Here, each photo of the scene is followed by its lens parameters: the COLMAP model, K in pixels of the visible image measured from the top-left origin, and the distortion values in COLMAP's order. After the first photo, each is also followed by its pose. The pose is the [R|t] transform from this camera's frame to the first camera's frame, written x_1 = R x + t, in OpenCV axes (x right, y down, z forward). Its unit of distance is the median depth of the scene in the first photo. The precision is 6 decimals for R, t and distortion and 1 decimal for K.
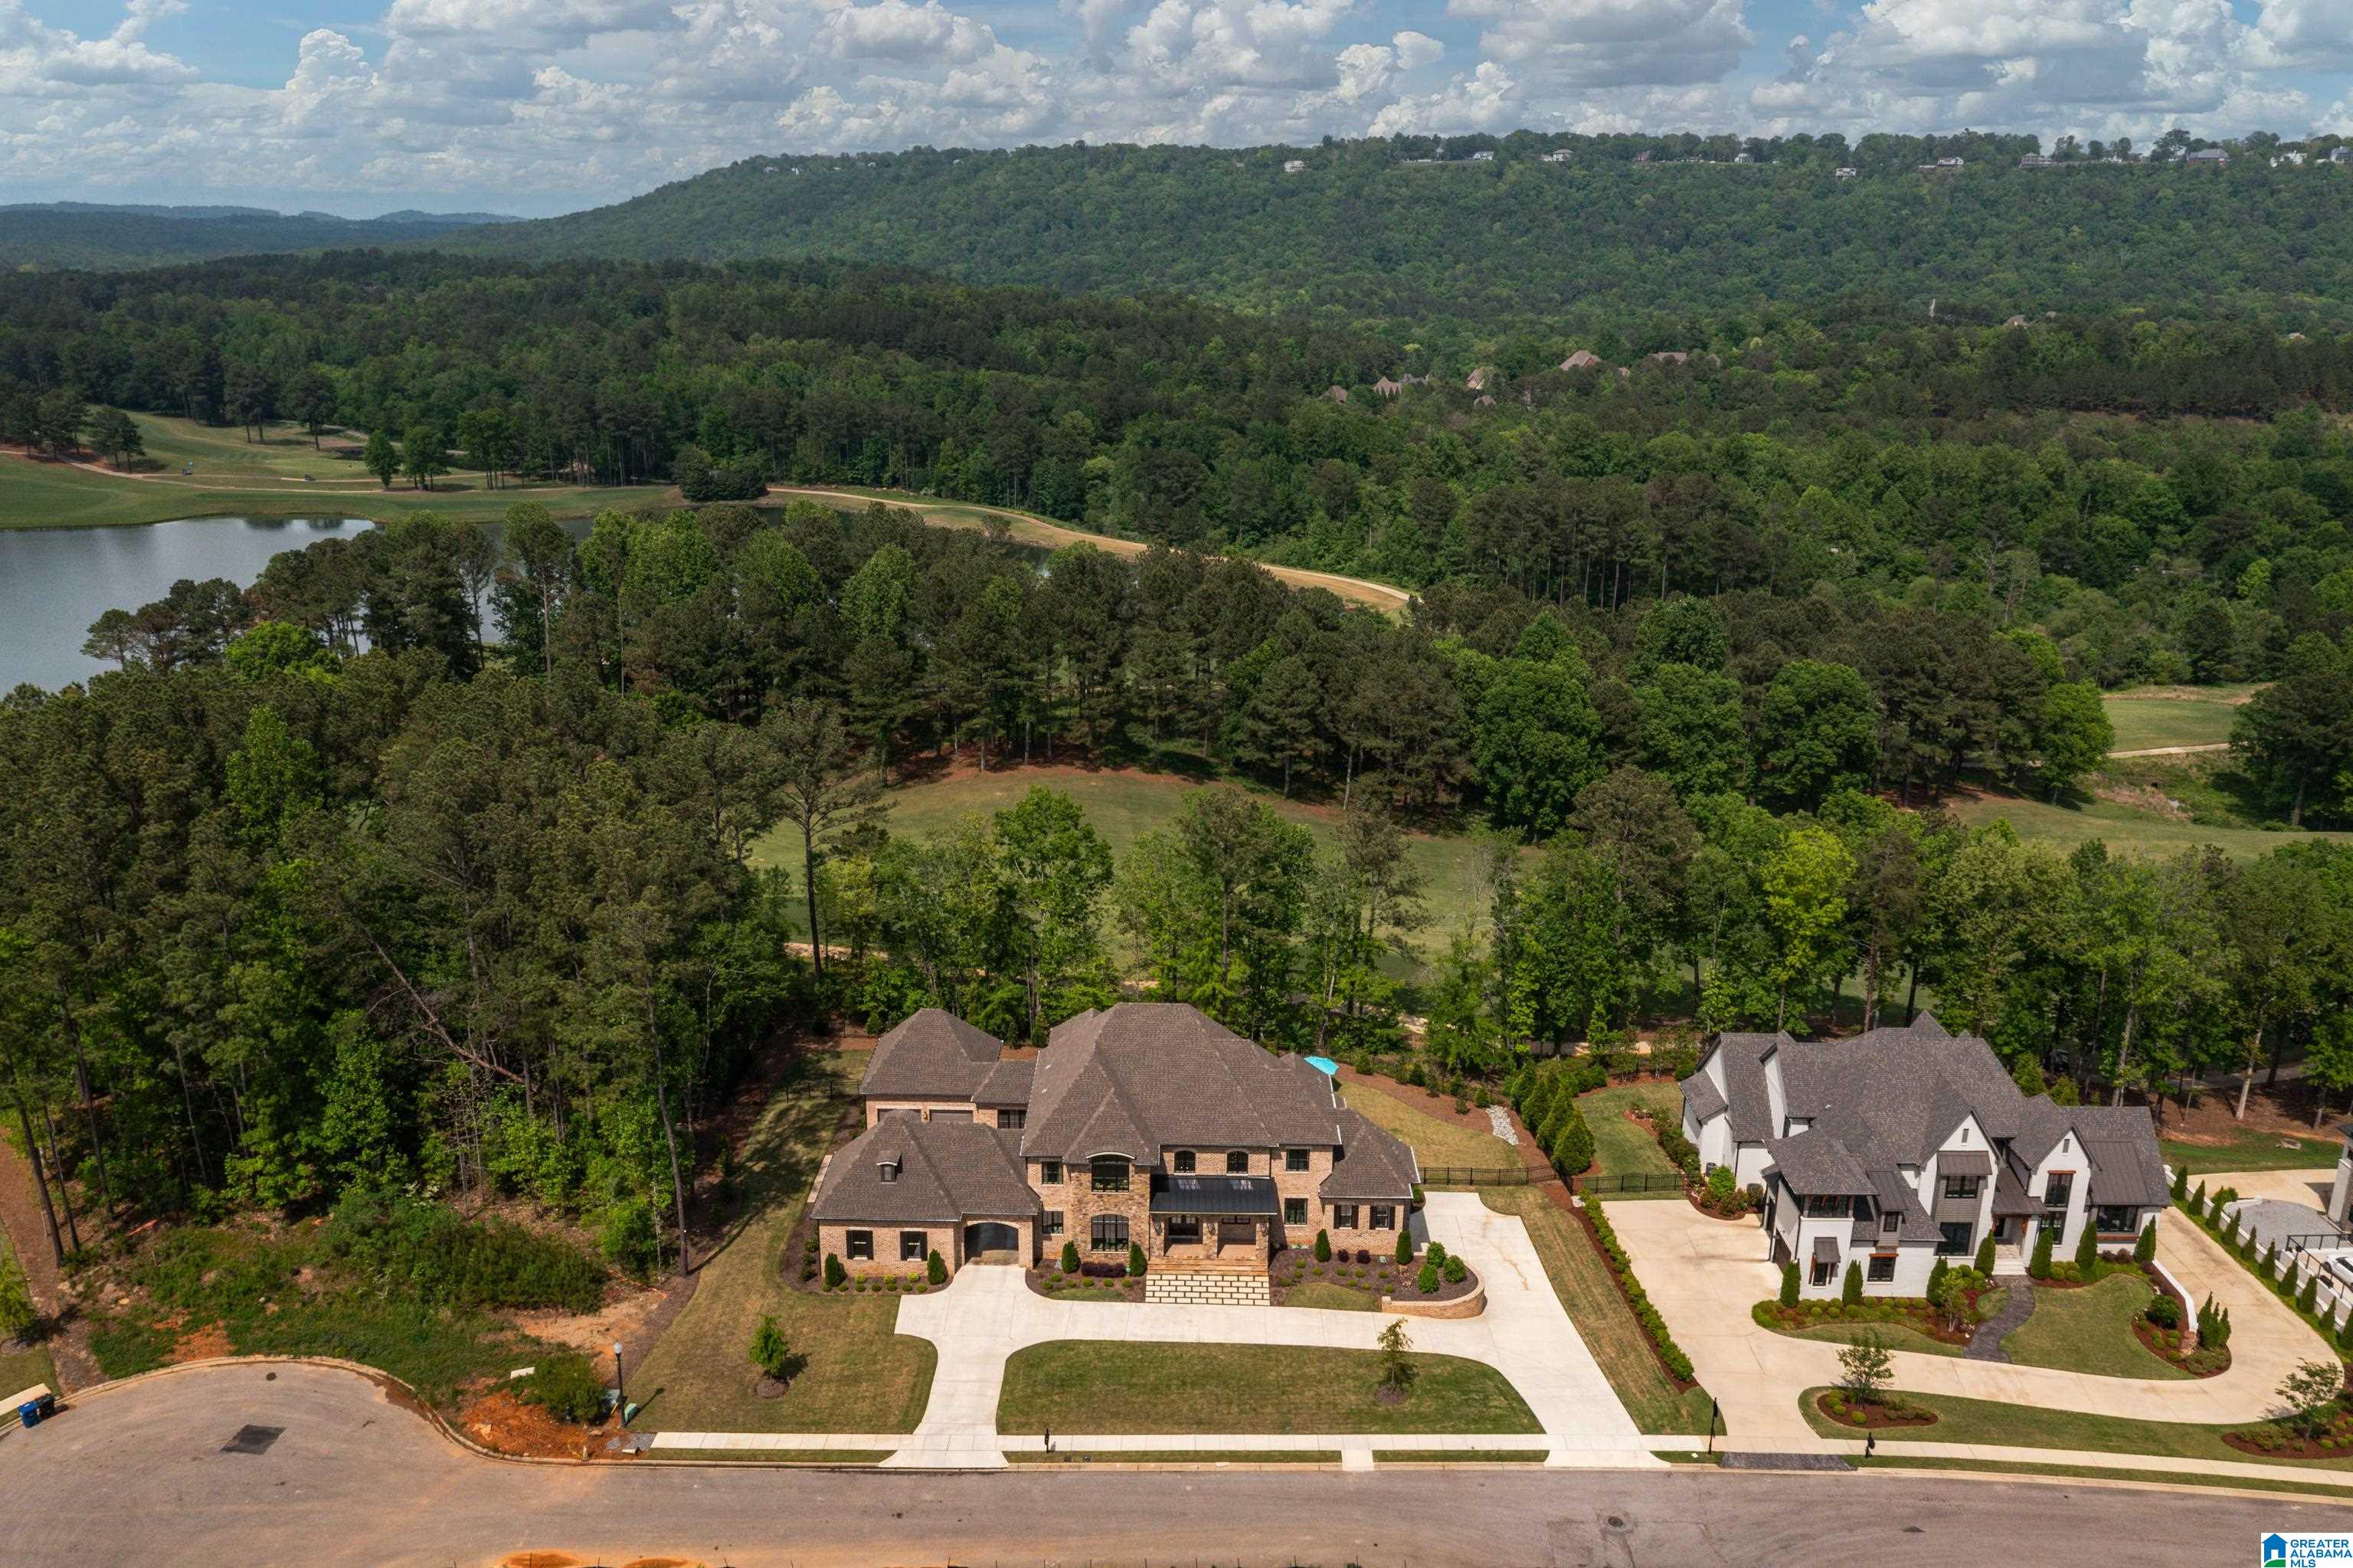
lens RADIAL K [[1833.1, 0, 1176.5], [0, 1833.1, 784.0], [0, 0, 1]] dist [-0.027997, -0.000940]
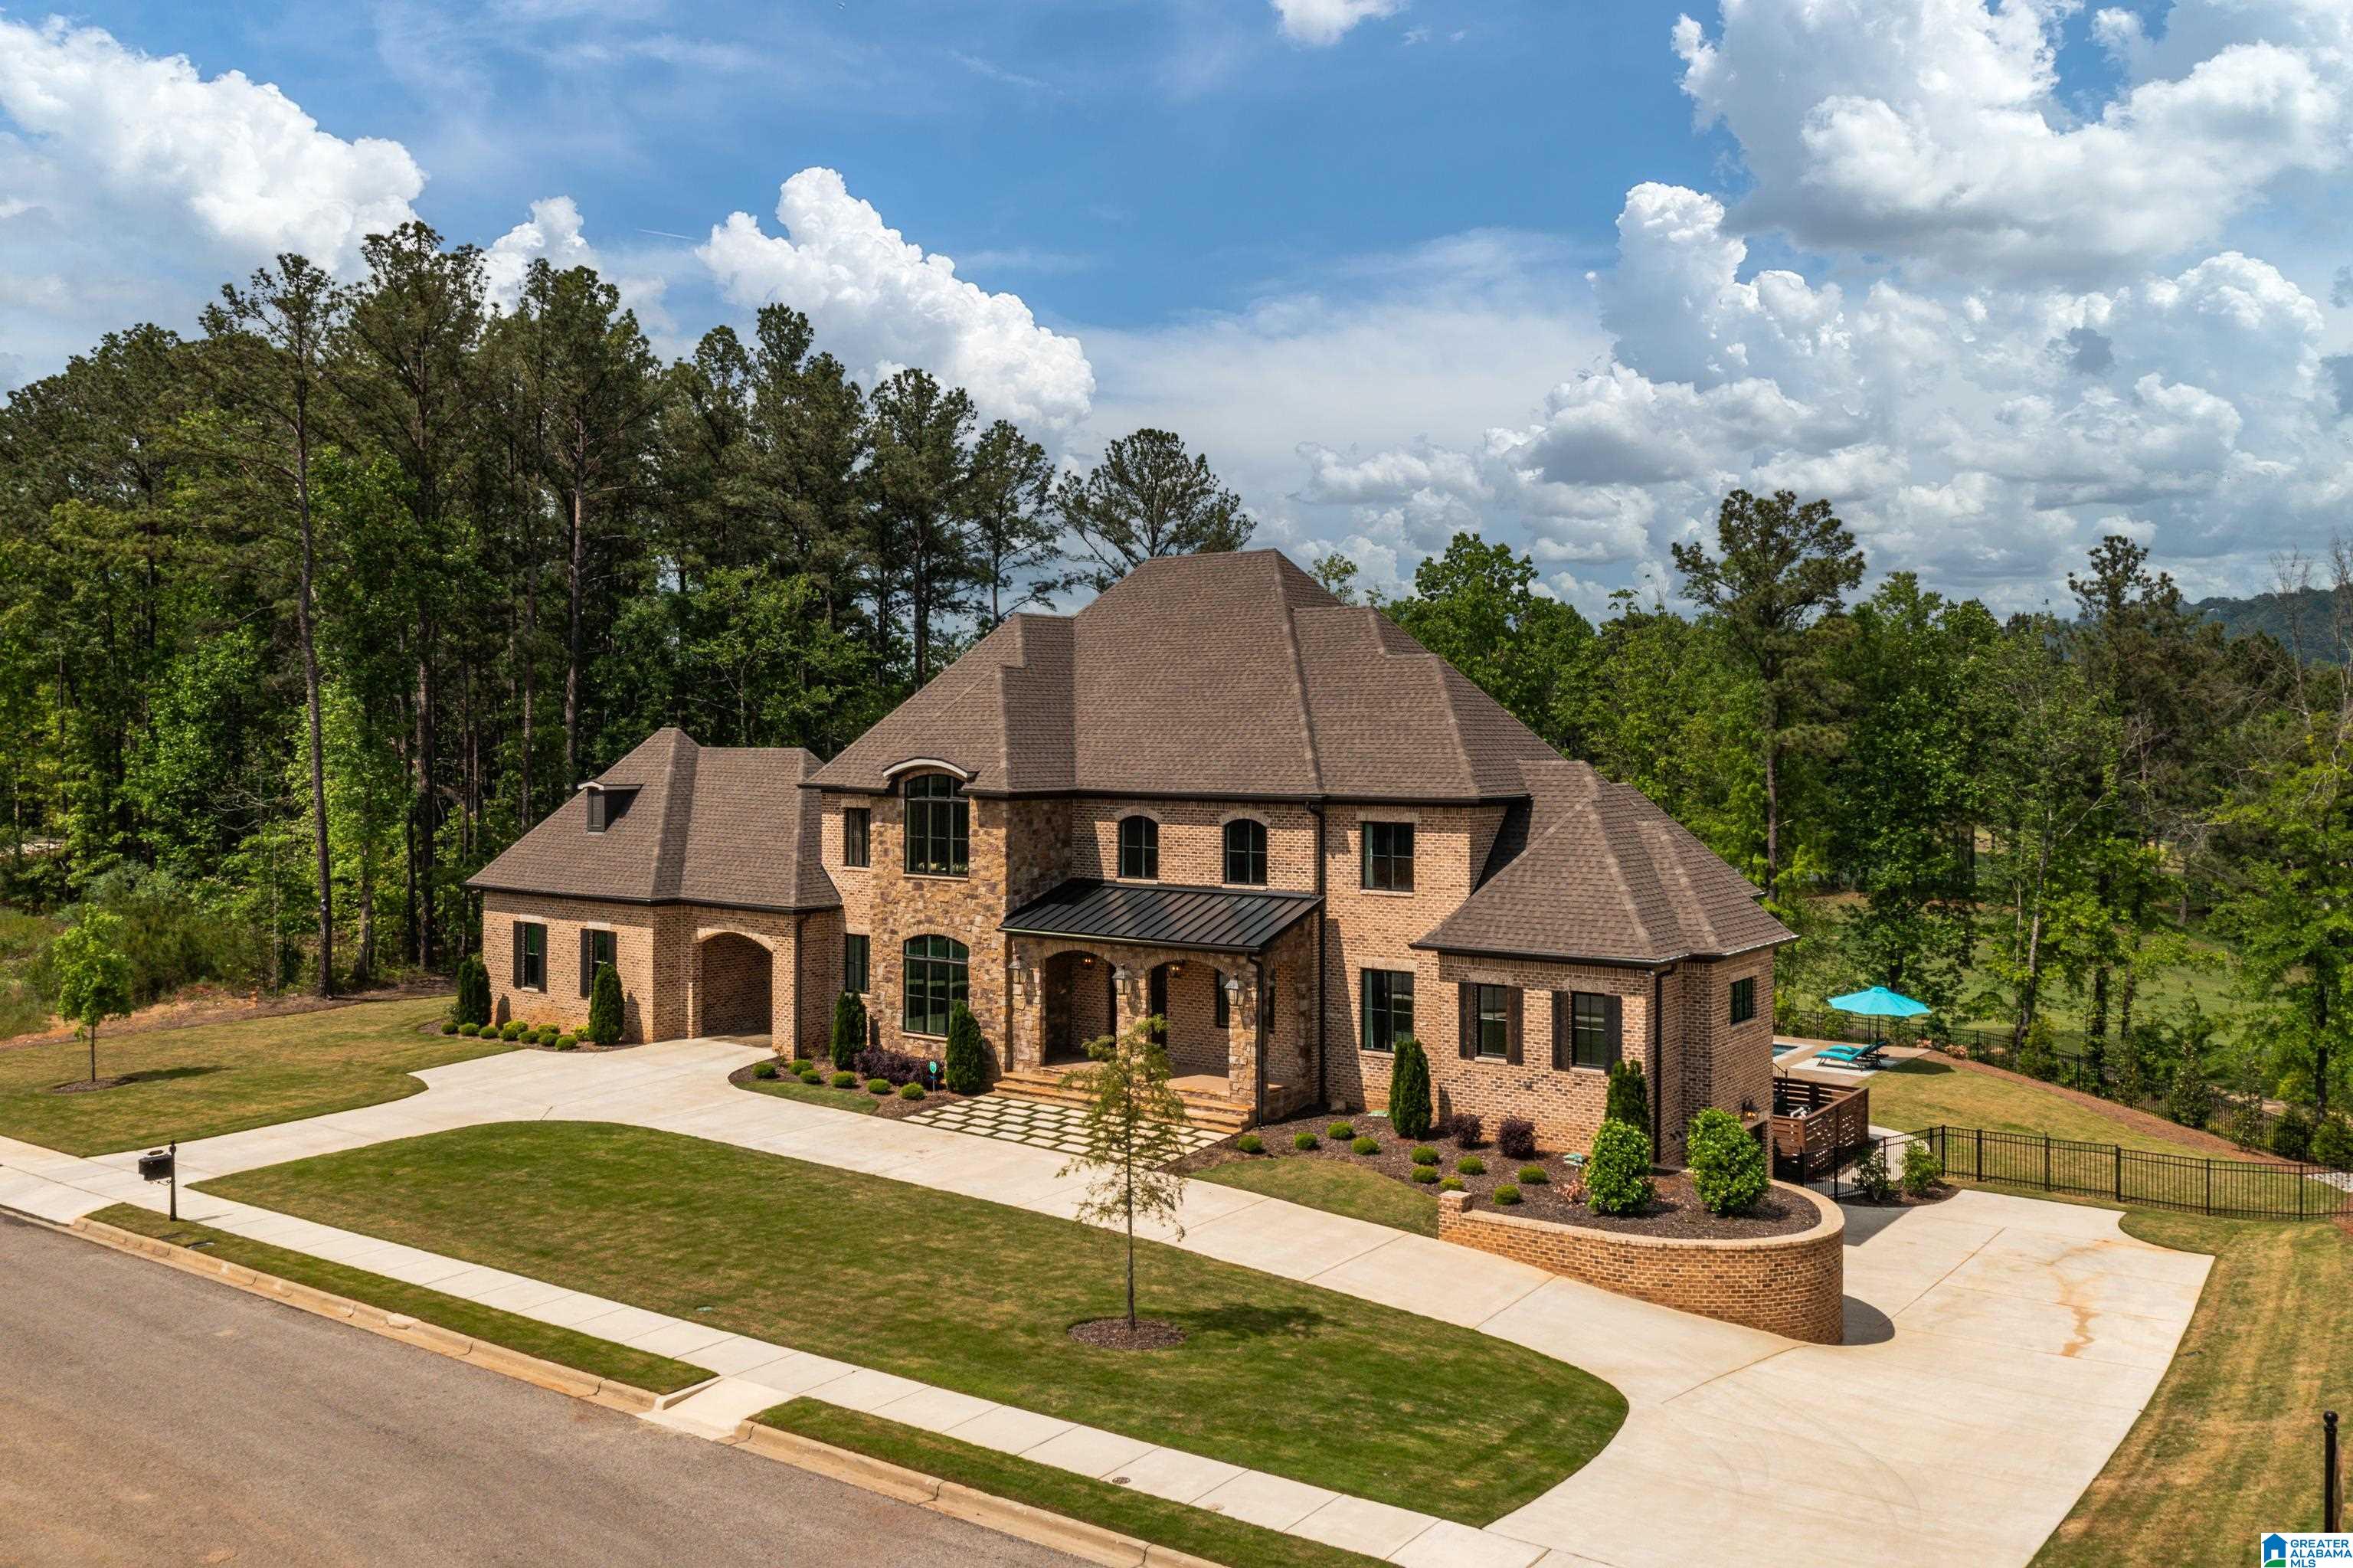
lens RADIAL K [[1856.8, 0, 1184.2], [0, 1856.8, 702.4], [0, 0, 1]] dist [-0.004833, -0.000858]
pose [[0.815850, -0.012910, -0.578119, 0.254964], [-0.165039, 0.952970, -0.254186, 0.283122], [0.554212, 0.302790, 0.775350, 0.688448]]
